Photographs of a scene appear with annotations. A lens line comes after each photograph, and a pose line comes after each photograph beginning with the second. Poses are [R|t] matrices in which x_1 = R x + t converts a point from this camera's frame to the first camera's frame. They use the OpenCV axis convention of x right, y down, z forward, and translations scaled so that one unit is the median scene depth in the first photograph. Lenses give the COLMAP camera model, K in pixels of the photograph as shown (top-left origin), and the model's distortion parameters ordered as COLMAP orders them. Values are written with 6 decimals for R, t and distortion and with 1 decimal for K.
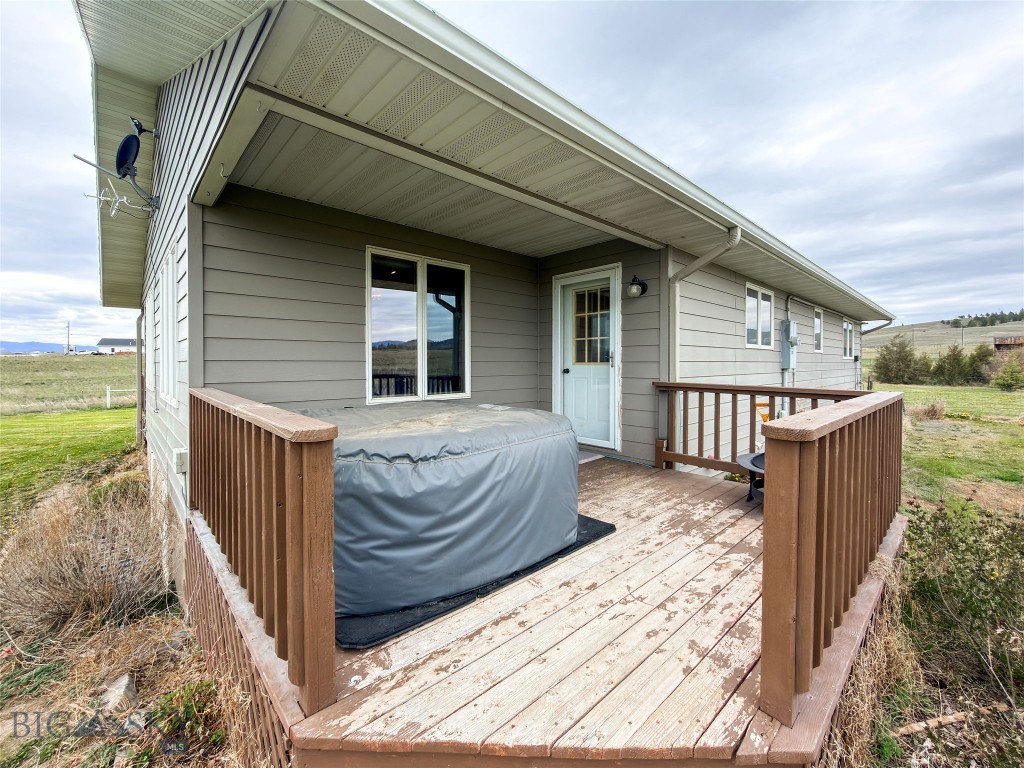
lens RADIAL K [[422.5, 0, 515.7], [0, 422.5, 381.6], [0, 0, 1]] dist [-0.003878, 0.000435]
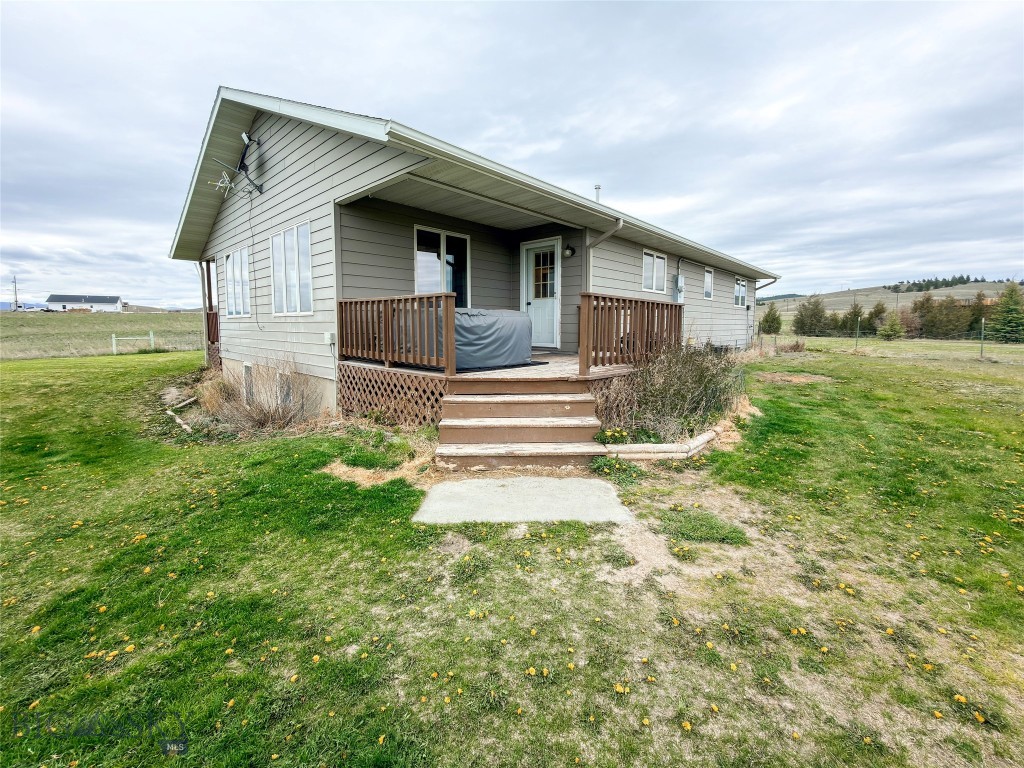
lens RADIAL K [[422.5, 0, 516.0], [0, 422.5, 376.1], [0, 0, 1]] dist [-0.003878, 0.000435]
pose [[0.997069, -0.006147, 0.076261, -0.053590], [0.000325, 0.997098, 0.076124, 0.130605], [-0.076507, -0.075876, 0.994178, -0.625559]]
